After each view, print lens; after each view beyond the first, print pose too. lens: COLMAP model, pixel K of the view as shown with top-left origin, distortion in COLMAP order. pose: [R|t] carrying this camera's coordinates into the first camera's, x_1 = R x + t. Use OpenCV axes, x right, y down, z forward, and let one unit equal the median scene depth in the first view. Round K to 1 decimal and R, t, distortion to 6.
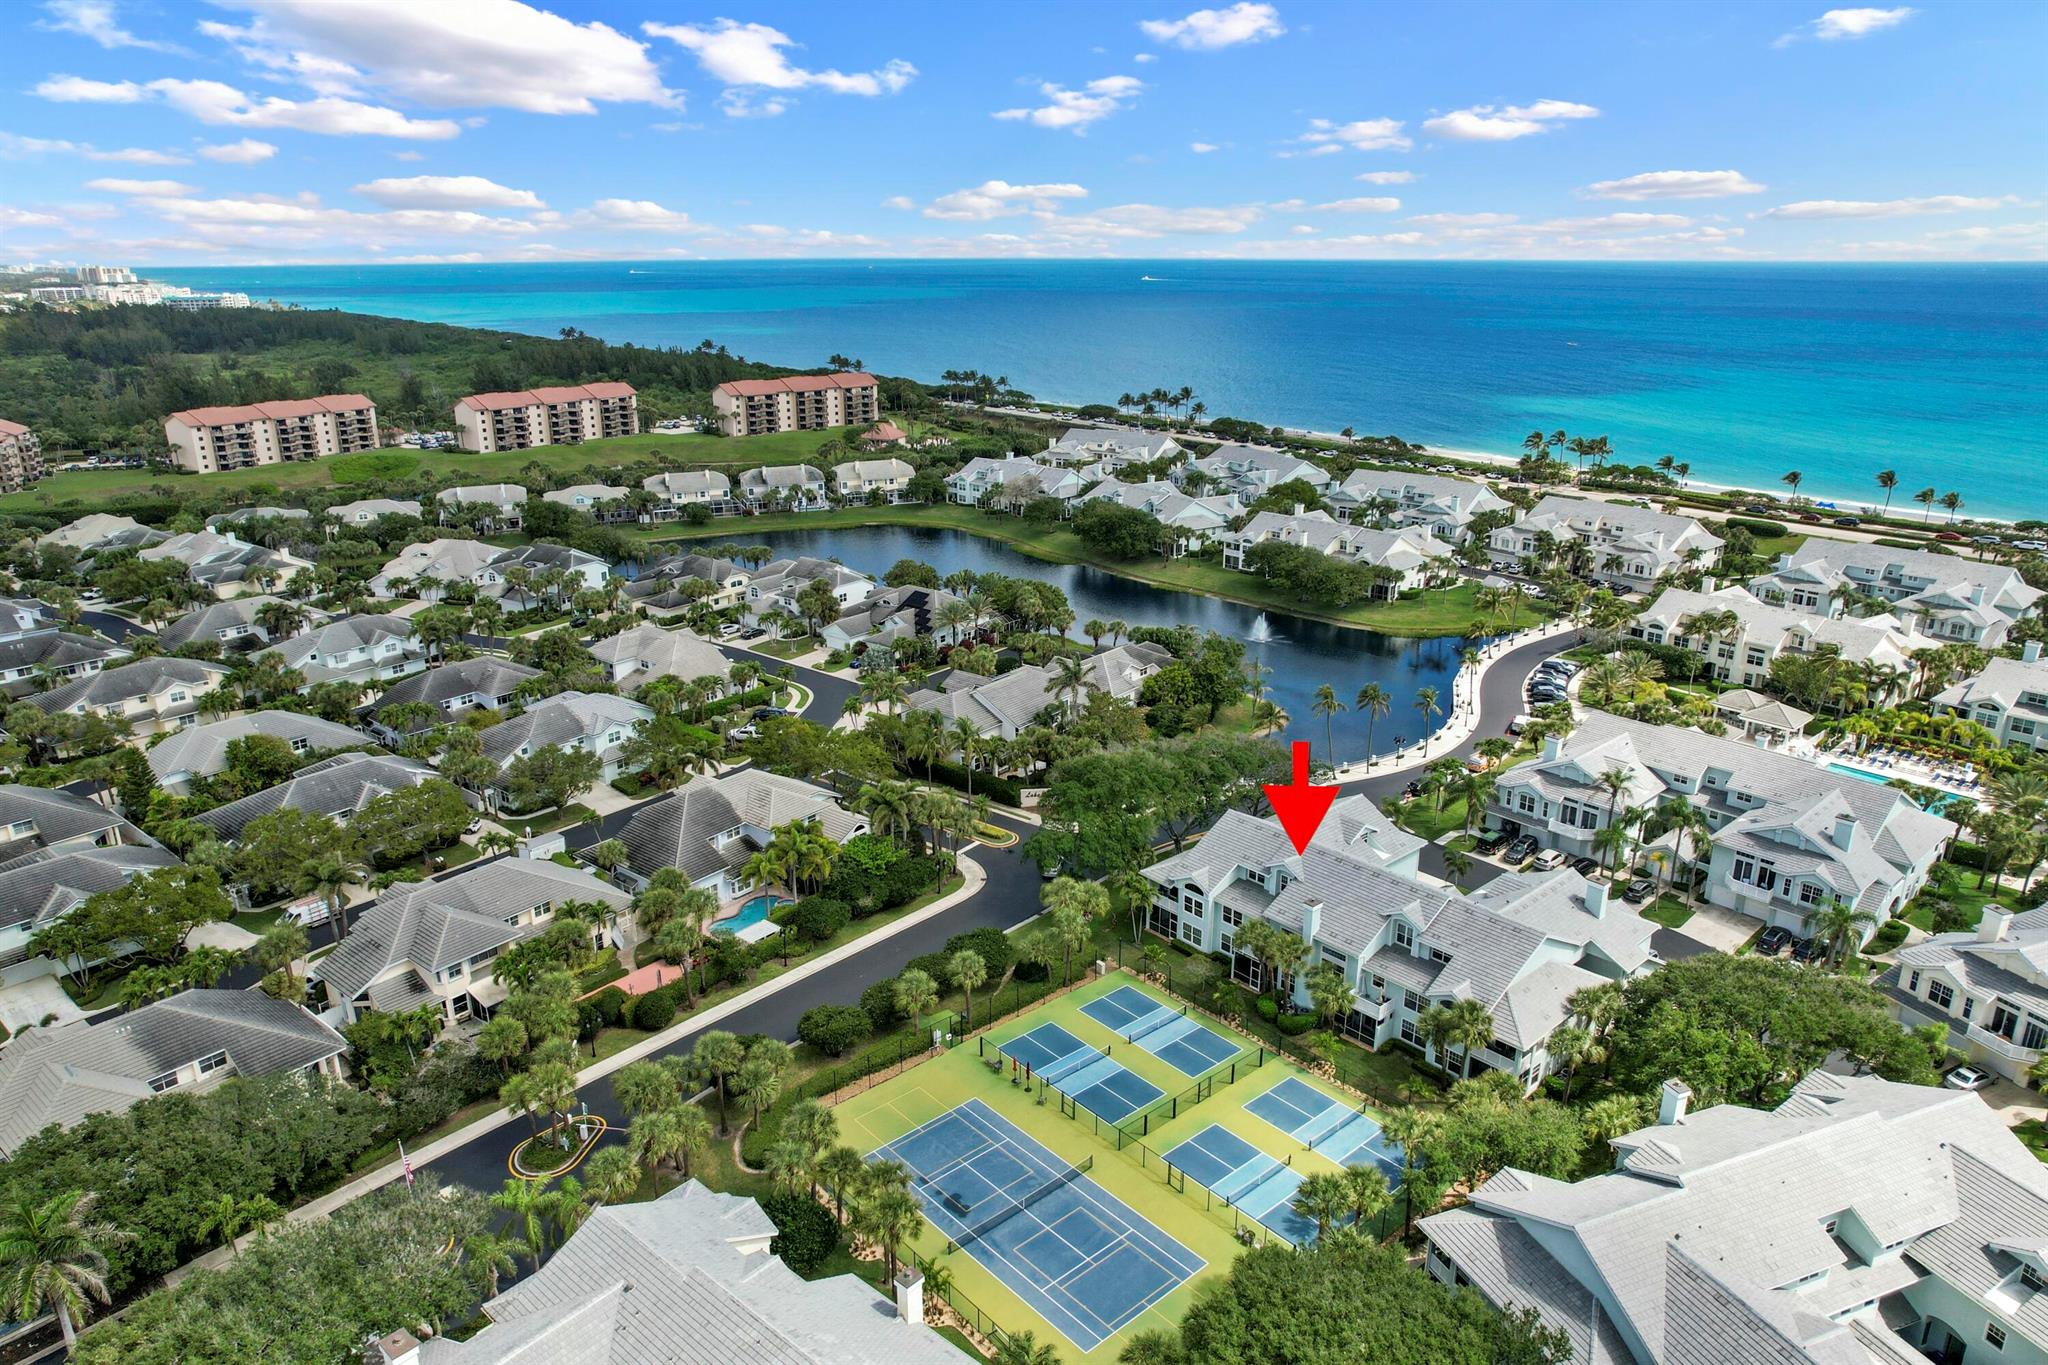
lens RADIAL K [[1322.0, 0, 1024.0], [0, 1322.0, 682.5], [0, 0, 1]] dist [-0.072111, 0.070513]
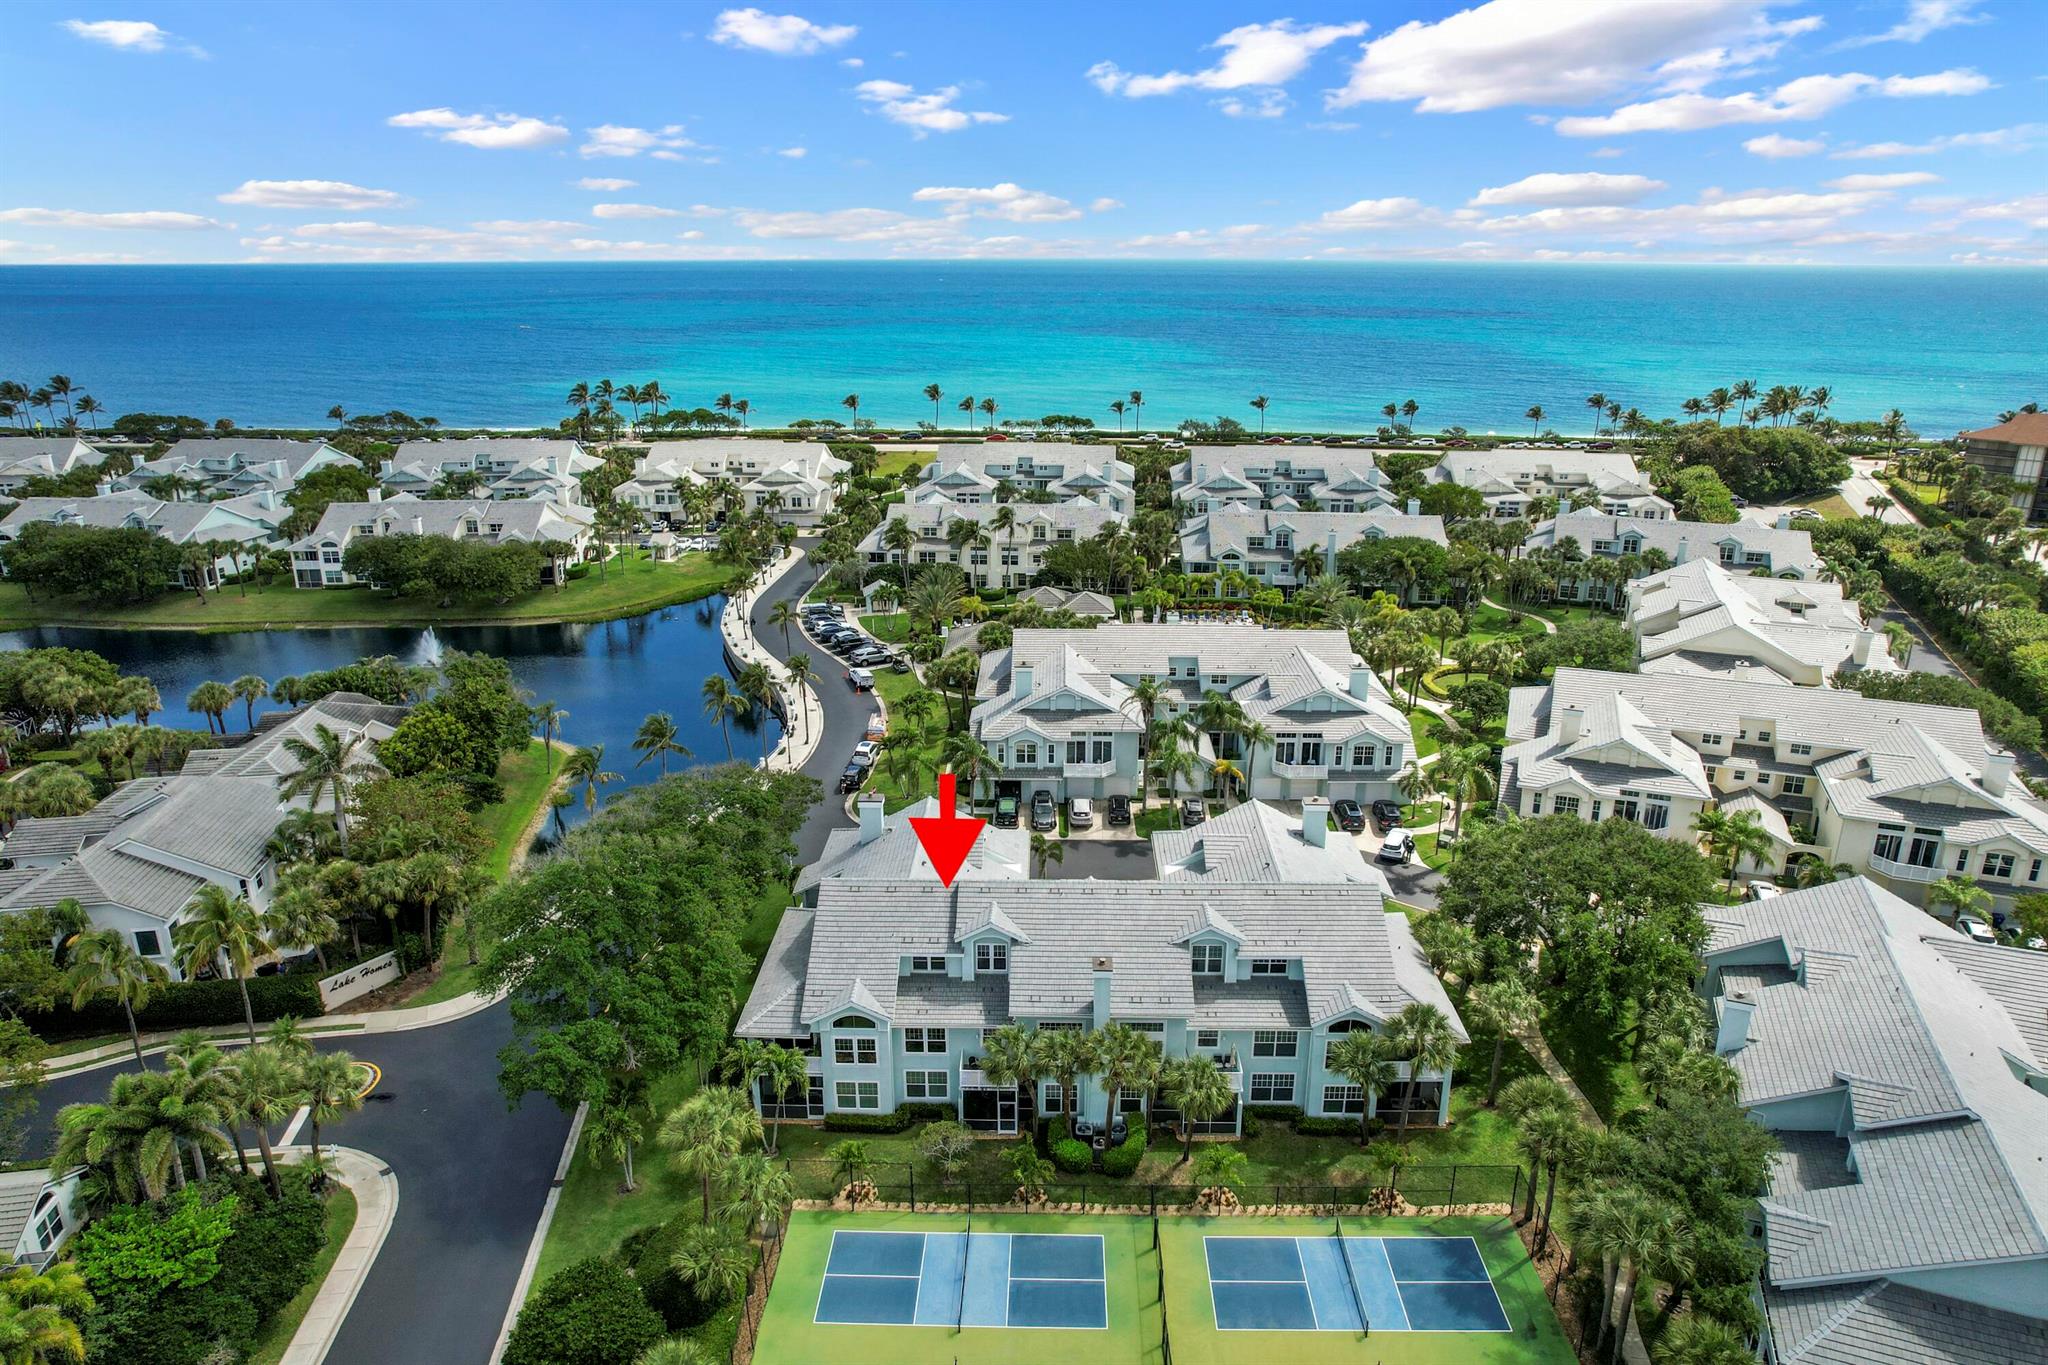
lens RADIAL K [[1322.0, 0, 1024.0], [0, 1322.0, 682.5], [0, 0, 1]] dist [-0.072111, 0.070513]
pose [[0.673268, -0.227521, 0.703523, -0.195671], [0.229527, 0.968786, 0.093652, -0.028484], [-0.702871, 0.098424, 0.704475, 0.503274]]
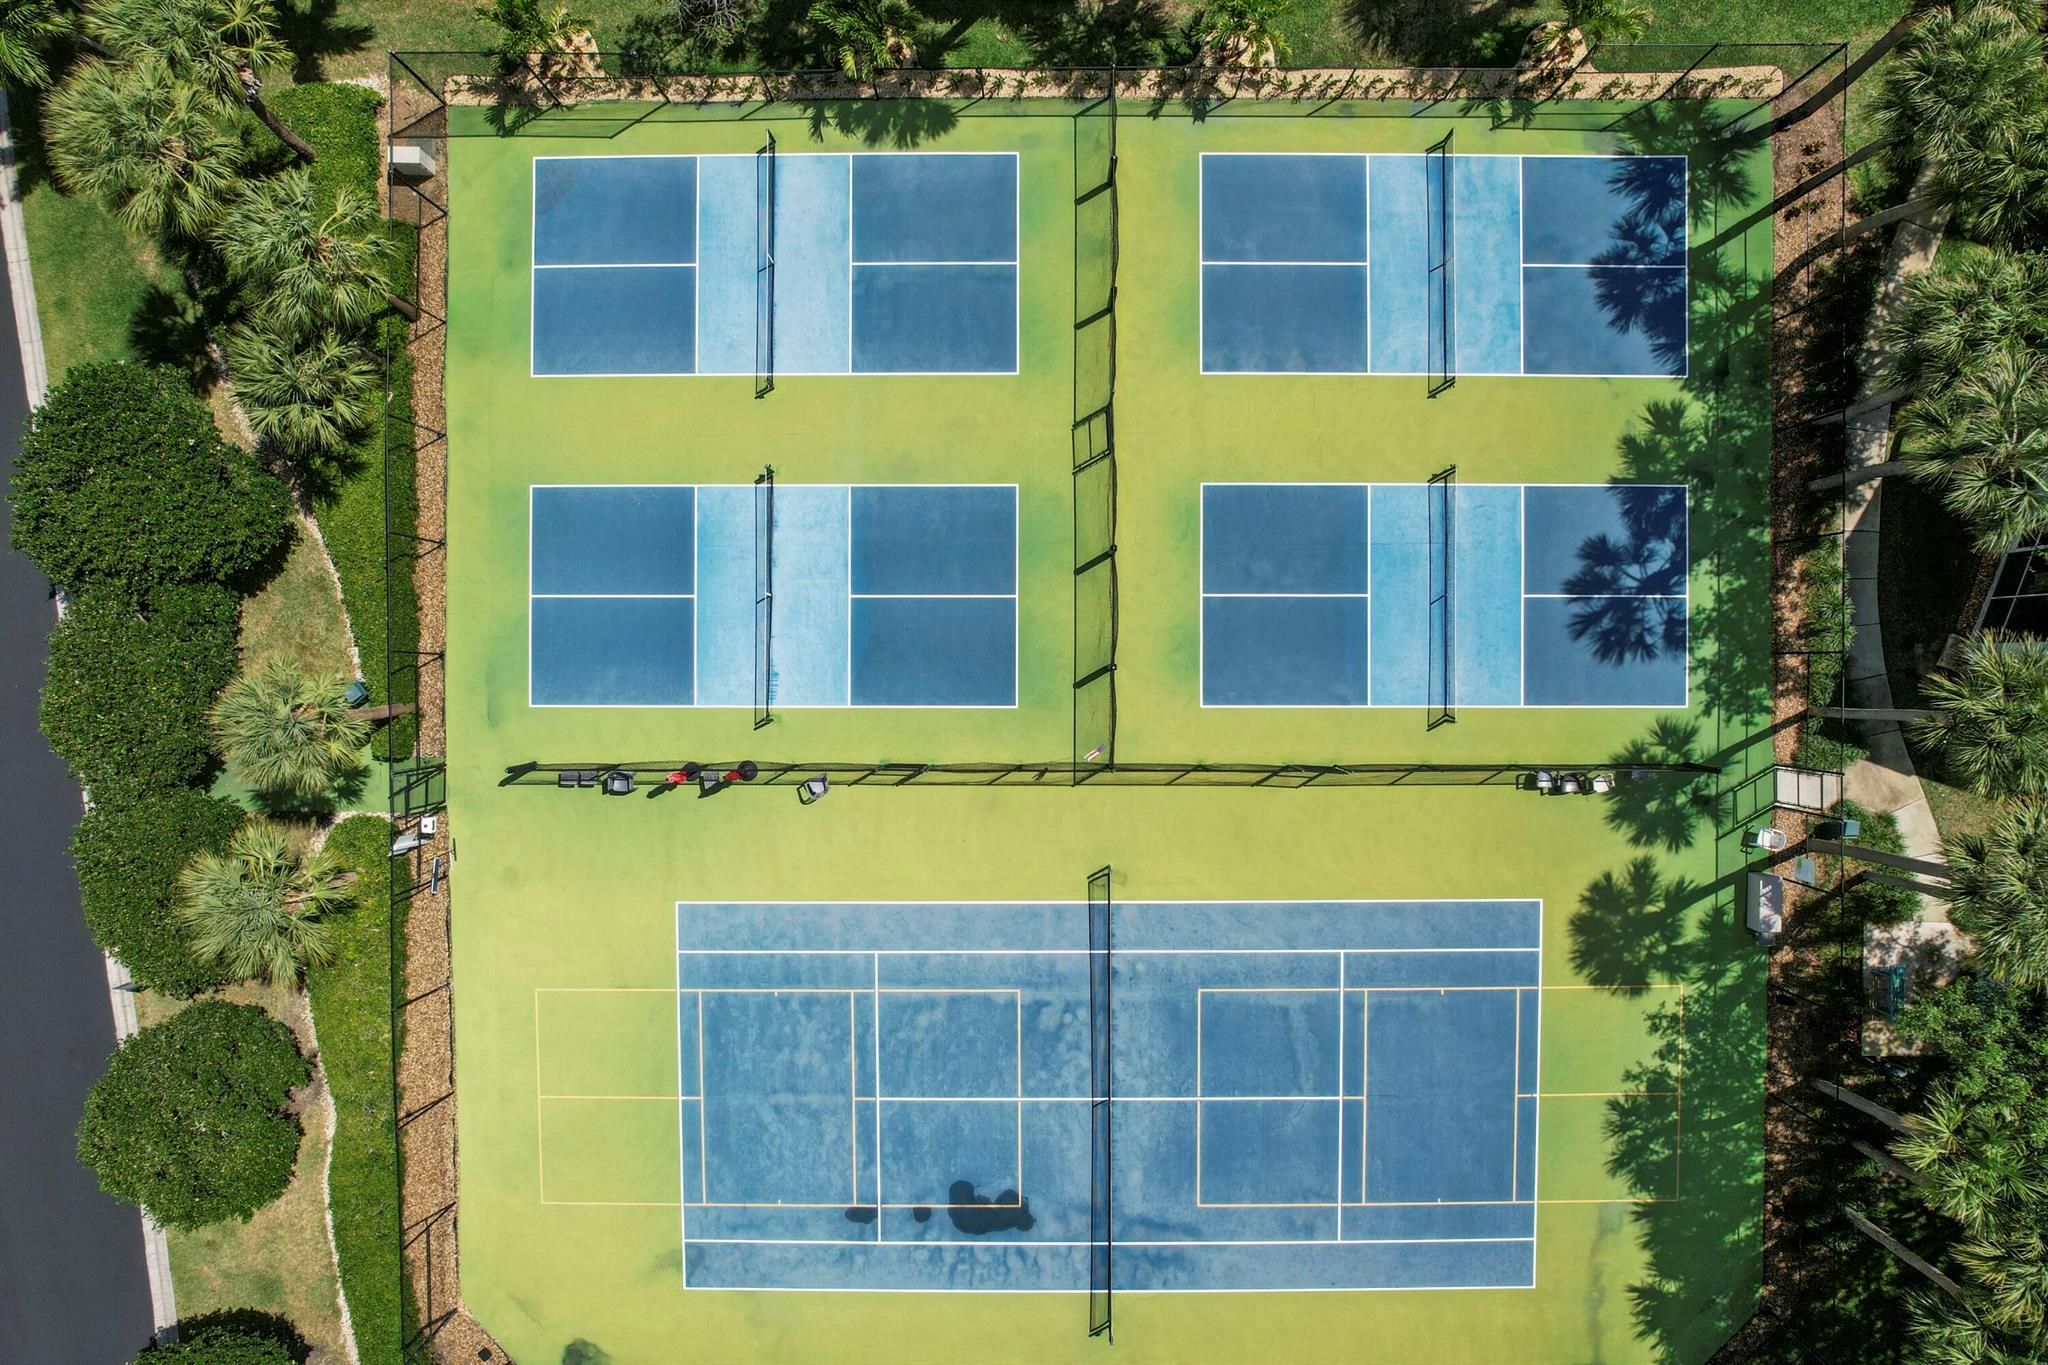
lens RADIAL K [[1322.0, 0, 1024.0], [0, 1322.0, 682.5], [0, 0, 1]] dist [-0.072111, 0.070513]
pose [[0.653966, -0.756170, -0.023168, 0.064879], [0.237812, 0.176404, 0.955158, -0.011598], [-0.718175, -0.630150, 0.295188, 0.713814]]
